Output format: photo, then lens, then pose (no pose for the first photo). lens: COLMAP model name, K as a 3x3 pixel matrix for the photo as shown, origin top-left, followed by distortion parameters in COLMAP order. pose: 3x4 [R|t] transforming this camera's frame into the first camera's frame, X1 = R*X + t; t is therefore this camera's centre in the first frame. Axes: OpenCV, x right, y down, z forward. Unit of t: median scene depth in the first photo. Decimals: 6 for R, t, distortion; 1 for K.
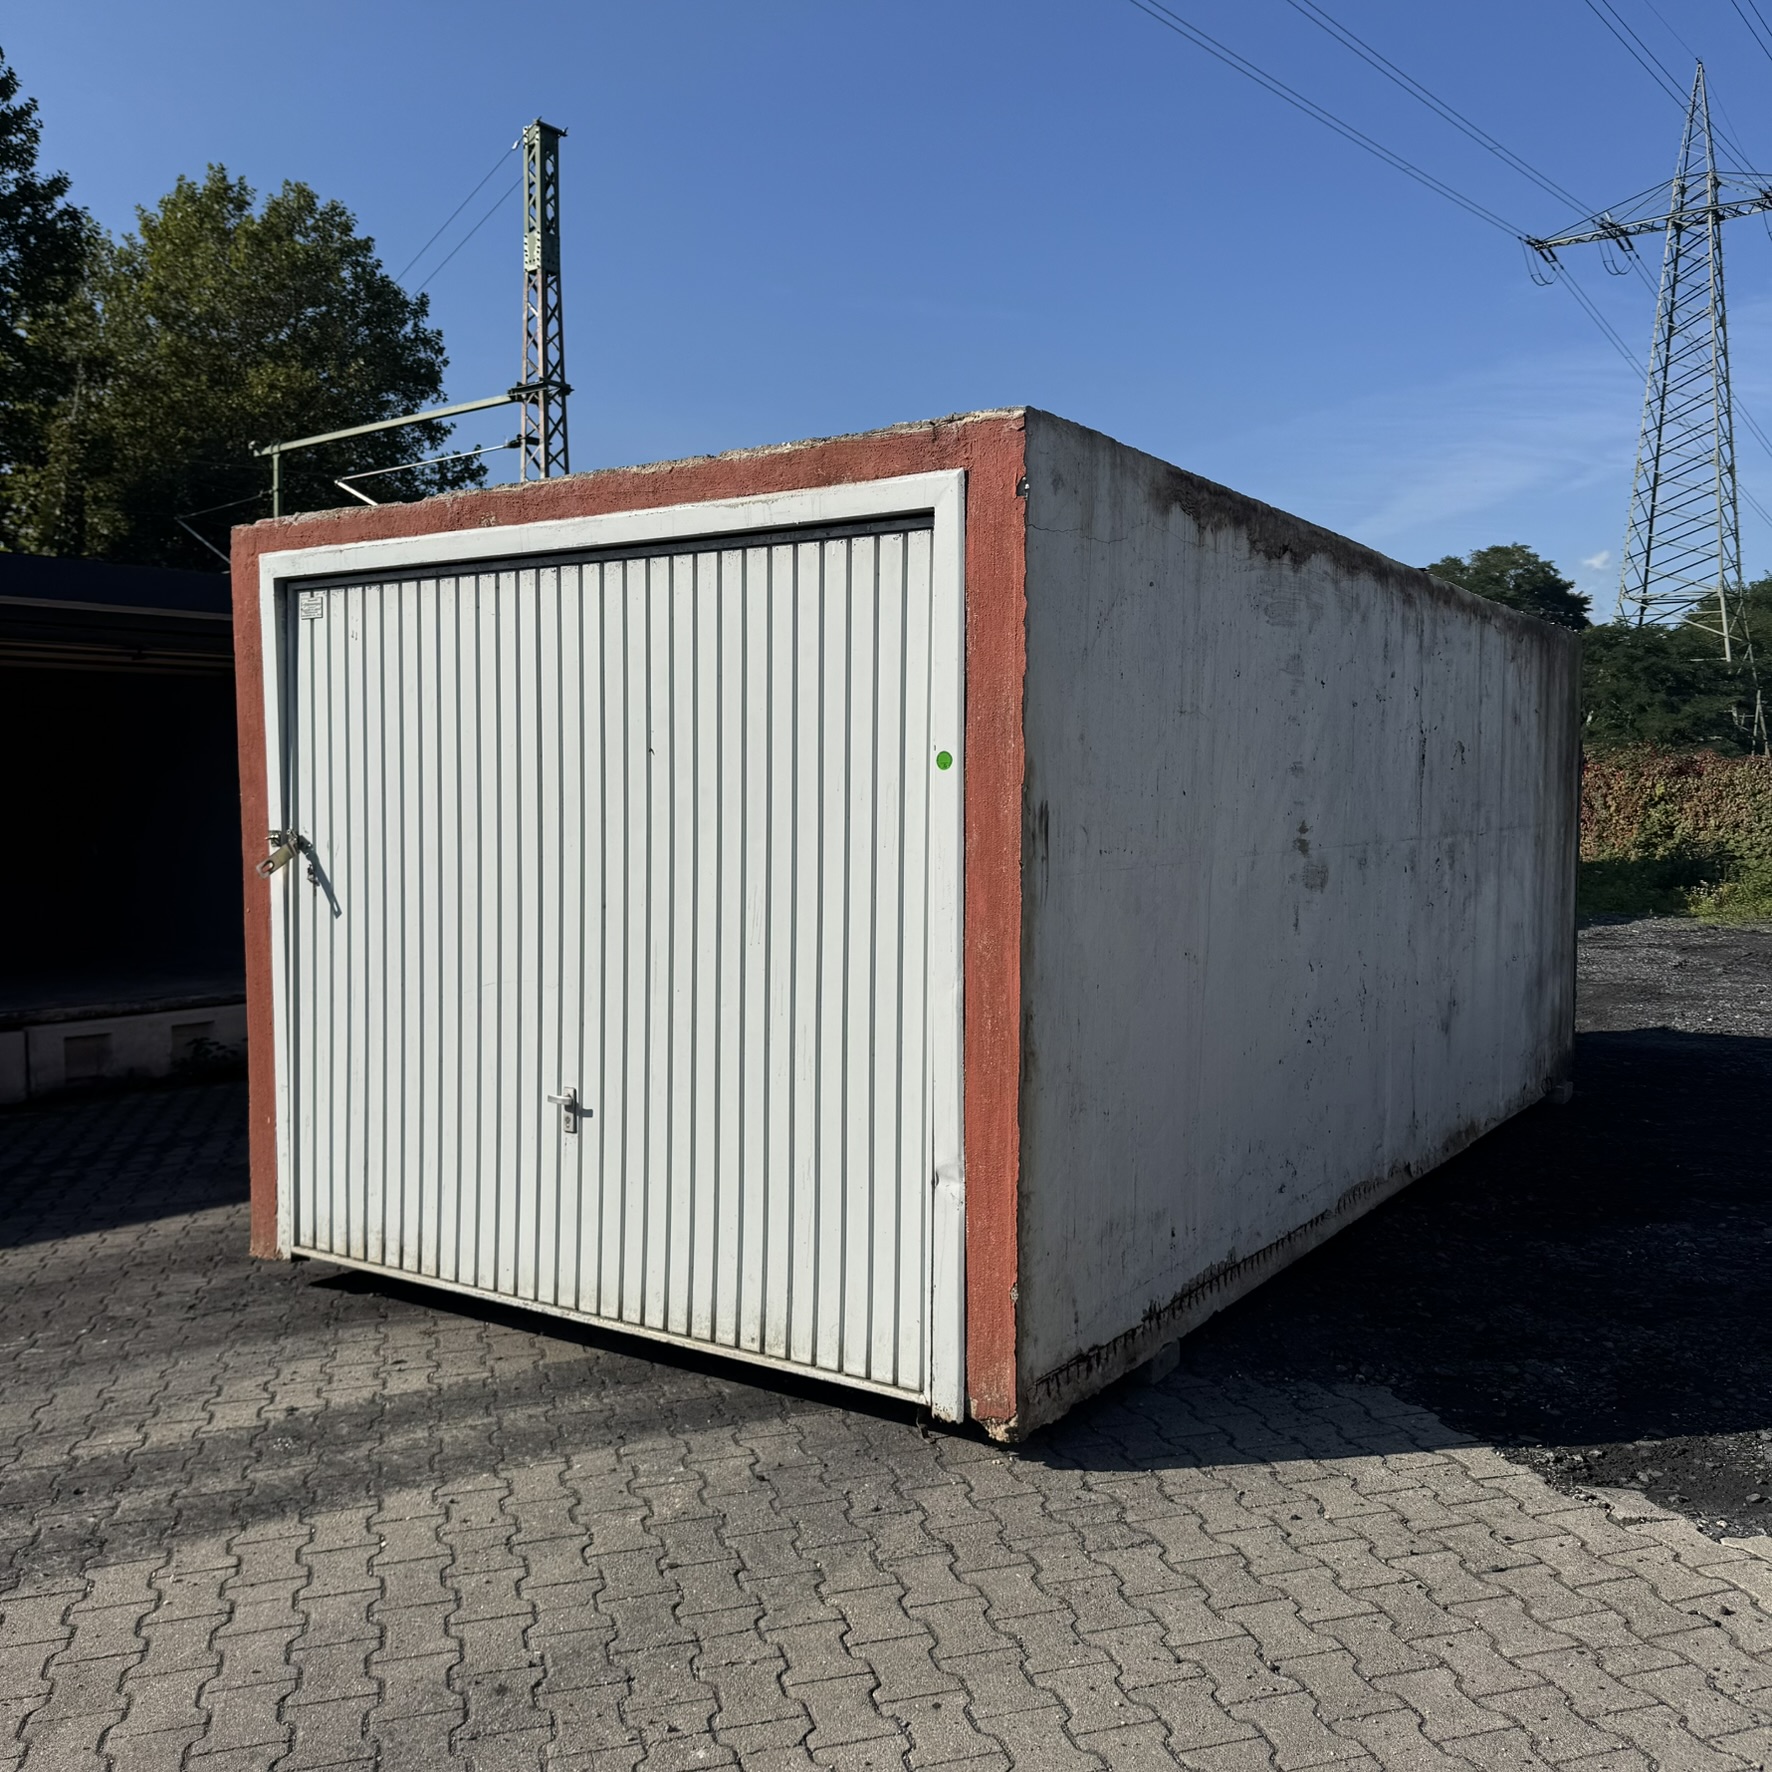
lens RADIAL K [[1637.7, 0, 886.0], [0, 1637.7, 886.0], [0, 0, 1]] dist [0.195946, -0.418041]
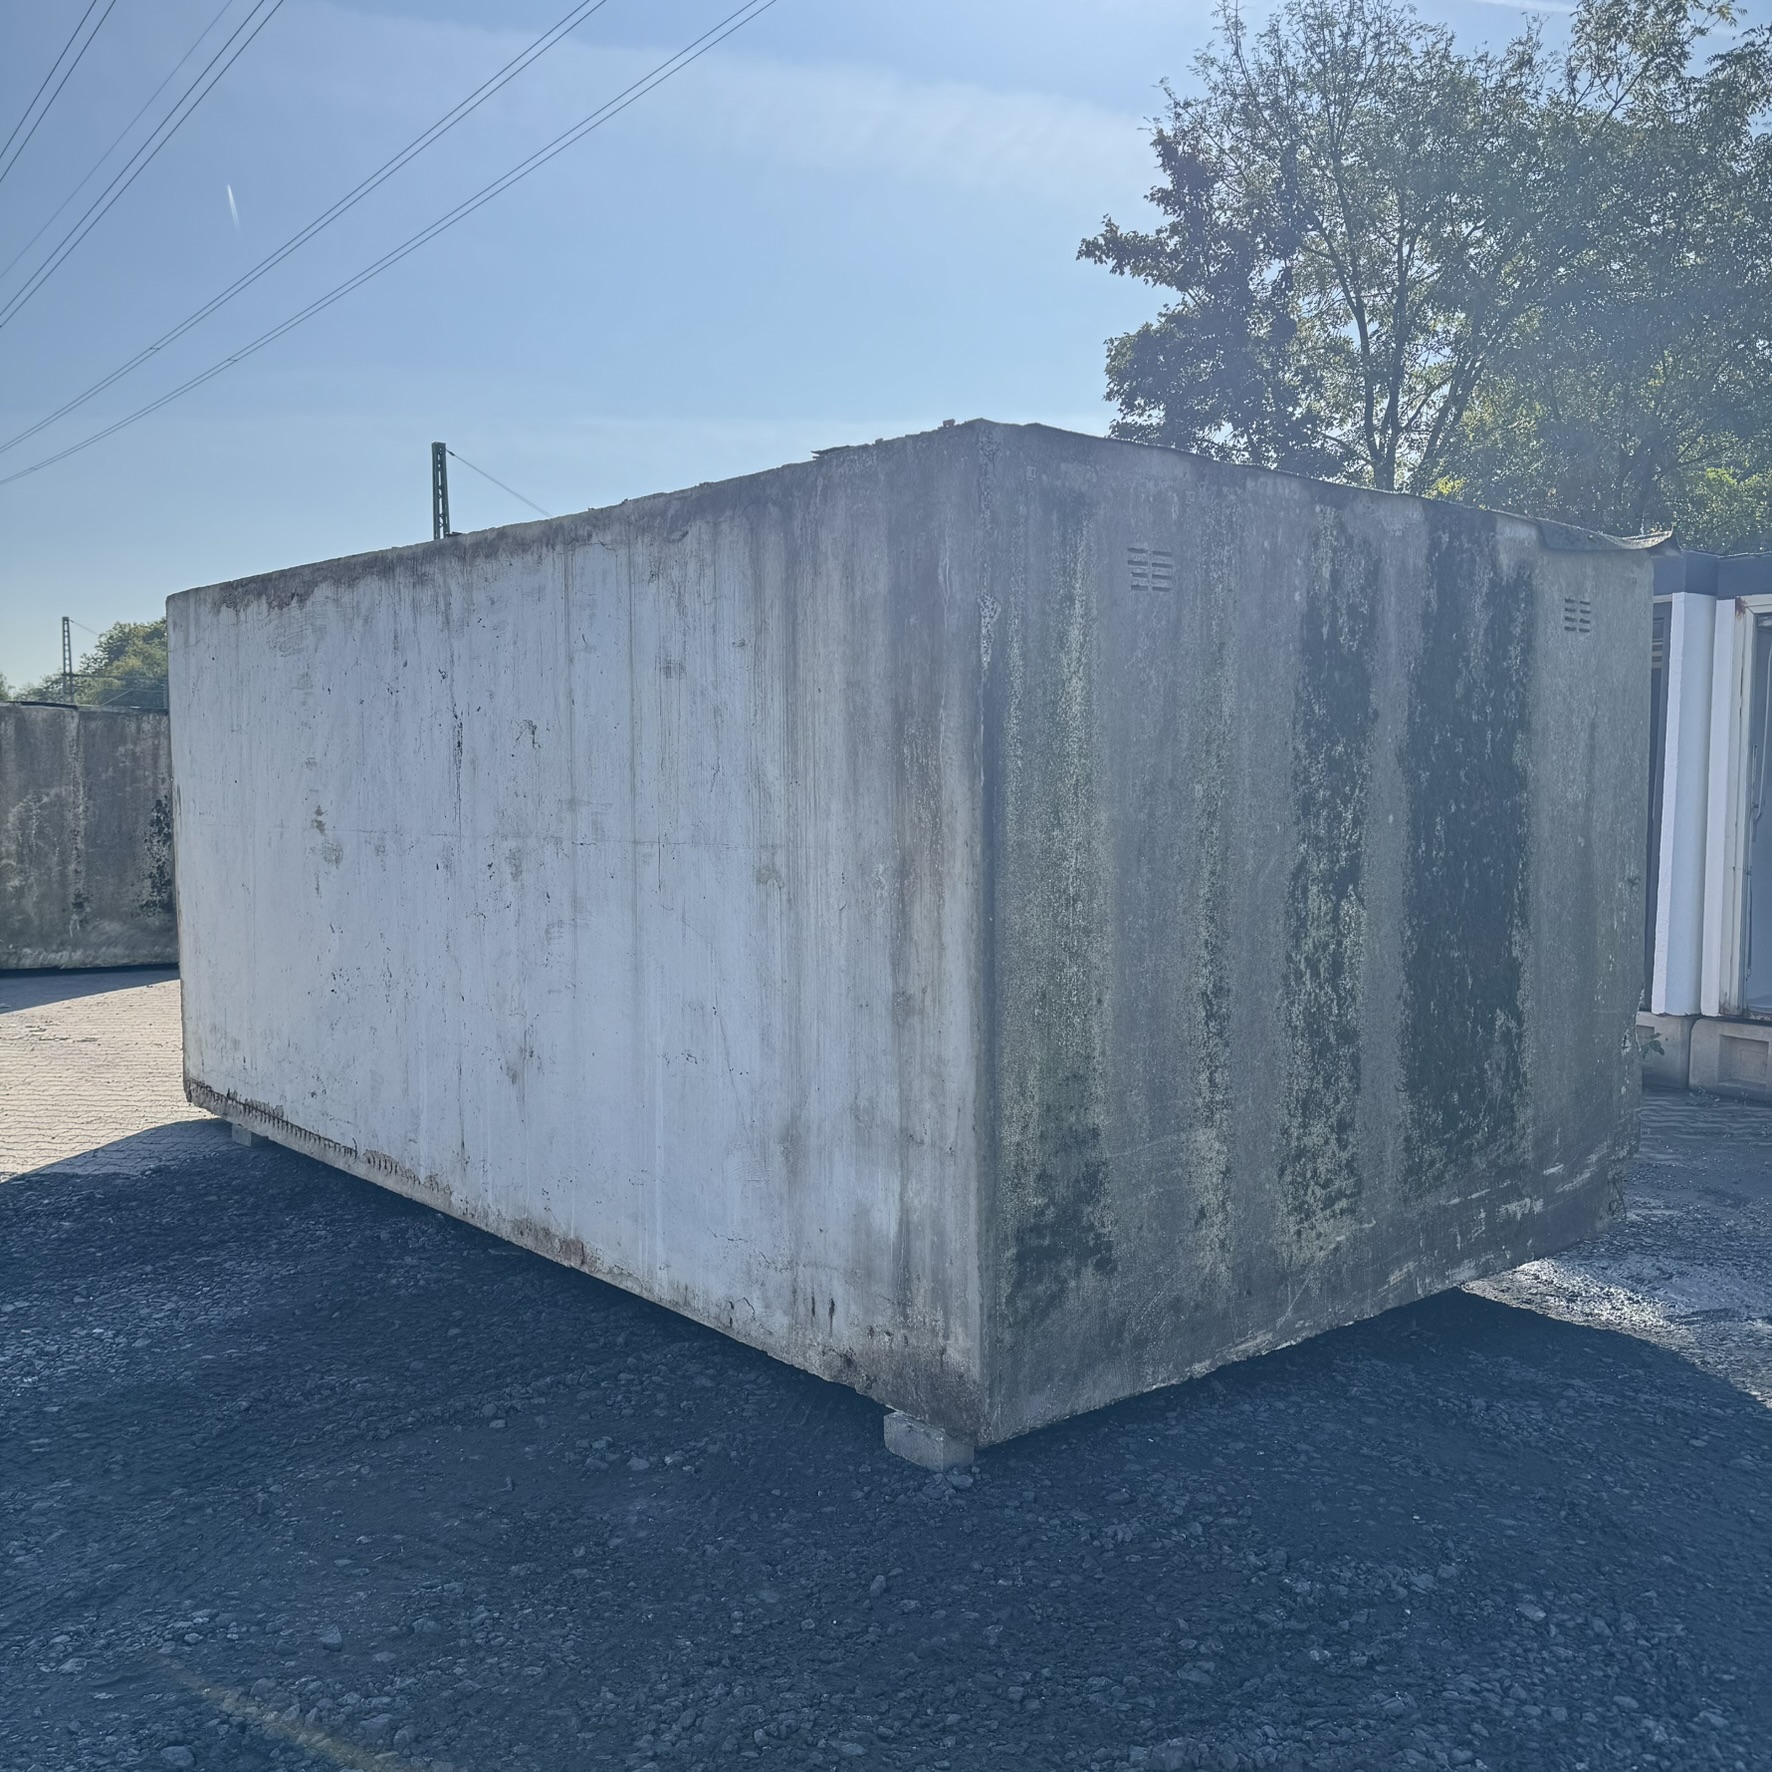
lens RADIAL K [[1637.7, 0, 886.0], [0, 1637.7, 886.0], [0, 0, 1]] dist [0.195946, -0.418041]
pose [[-0.278022, 0.057909, -0.958828, 1.408321], [-0.058345, 0.995320, 0.077030, -0.105969], [0.958801, 0.077359, -0.273342, 1.857415]]
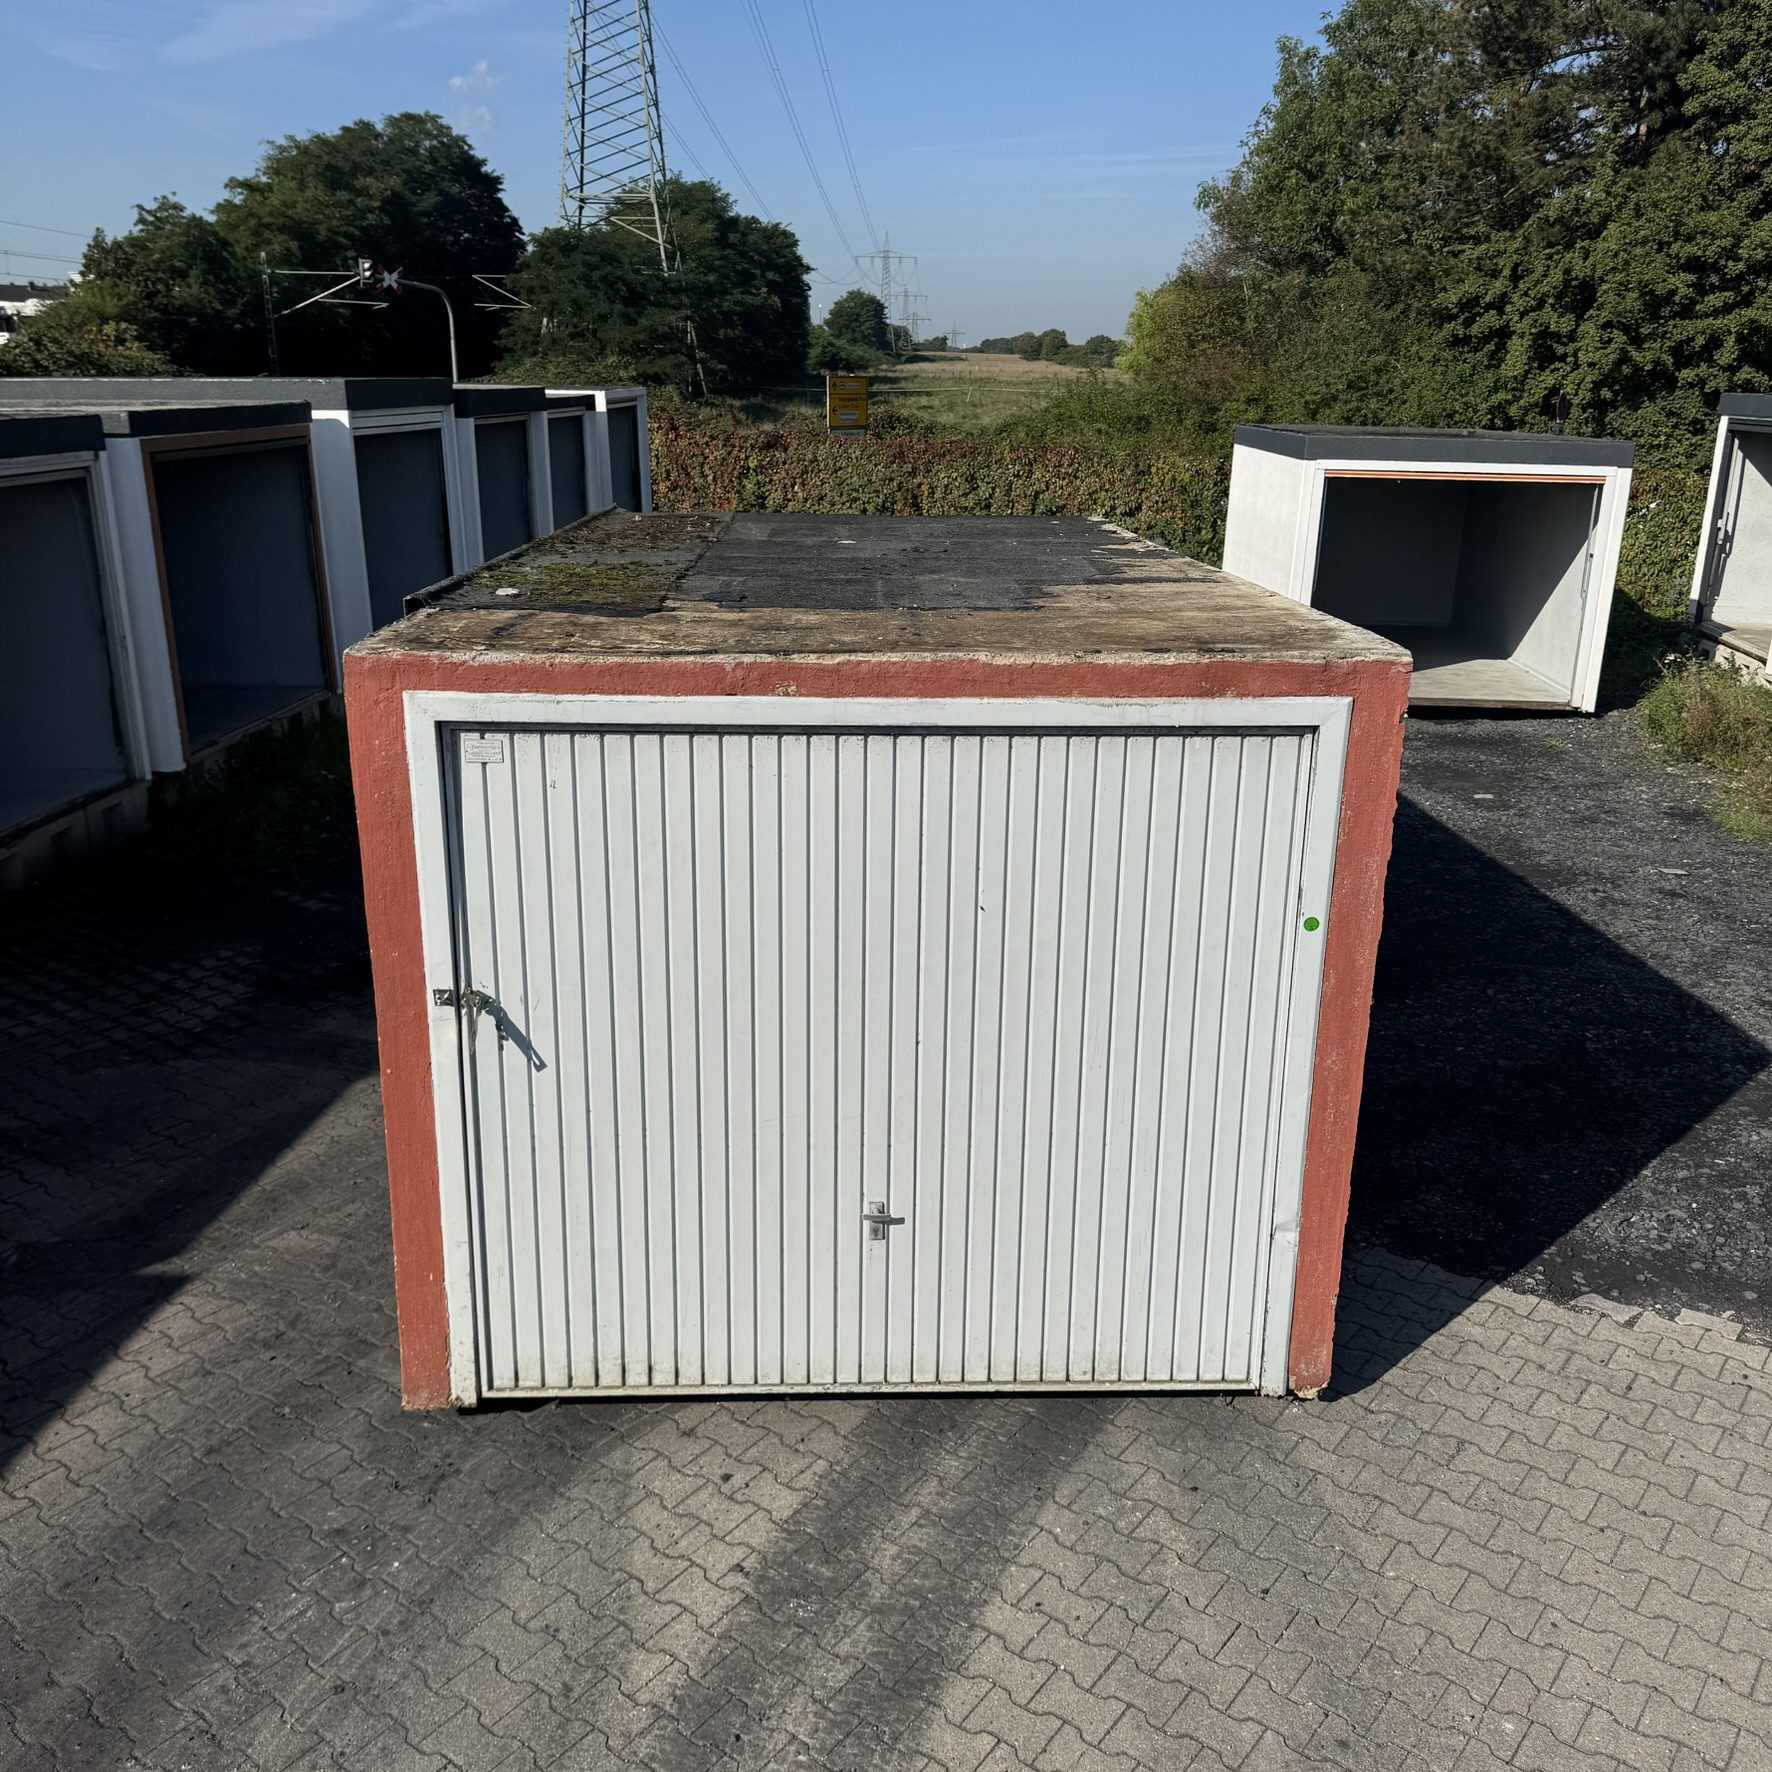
lens RADIAL K [[1637.7, 0, 886.0], [0, 1637.7, 886.0], [0, 0, 1]] dist [0.195946, -0.418041]
pose [[0.809612, -0.166173, 0.562951, -0.696887], [0.023065, 0.967355, 0.252374, -0.323178], [-0.586512, -0.191341, 0.787015, 0.164240]]
